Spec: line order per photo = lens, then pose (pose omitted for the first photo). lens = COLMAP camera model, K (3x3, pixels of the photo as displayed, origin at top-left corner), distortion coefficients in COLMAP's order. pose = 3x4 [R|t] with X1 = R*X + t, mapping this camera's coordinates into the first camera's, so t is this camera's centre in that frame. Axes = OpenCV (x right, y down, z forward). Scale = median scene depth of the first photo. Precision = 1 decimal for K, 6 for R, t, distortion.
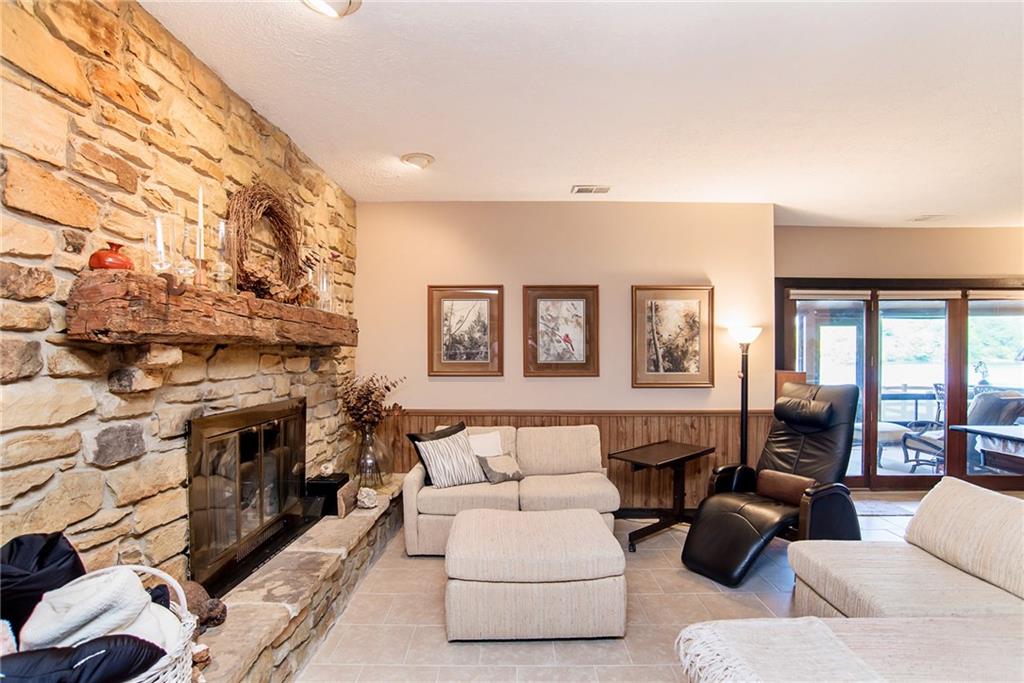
lens RADIAL K [[519.2, 0, 519.4], [0, 519.2, 359.5], [0, 0, 1]] dist [-0.007059, 0.002515]
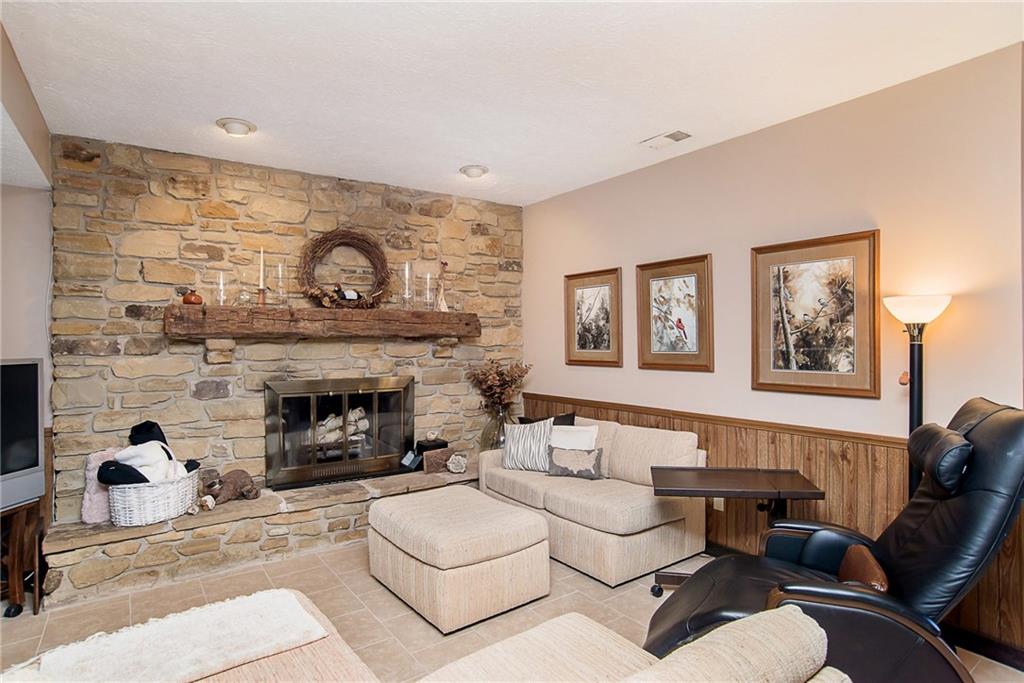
lens RADIAL K [[558.1, 0, 512.6], [0, 558.1, 342.0], [0, 0, 1]] dist [-0.026820, -0.000547]
pose [[0.589356, -0.002058, -0.807871, 0.643585], [-0.007215, 0.999943, -0.007811, -0.003346], [0.807841, 0.010432, 0.589308, 0.274687]]
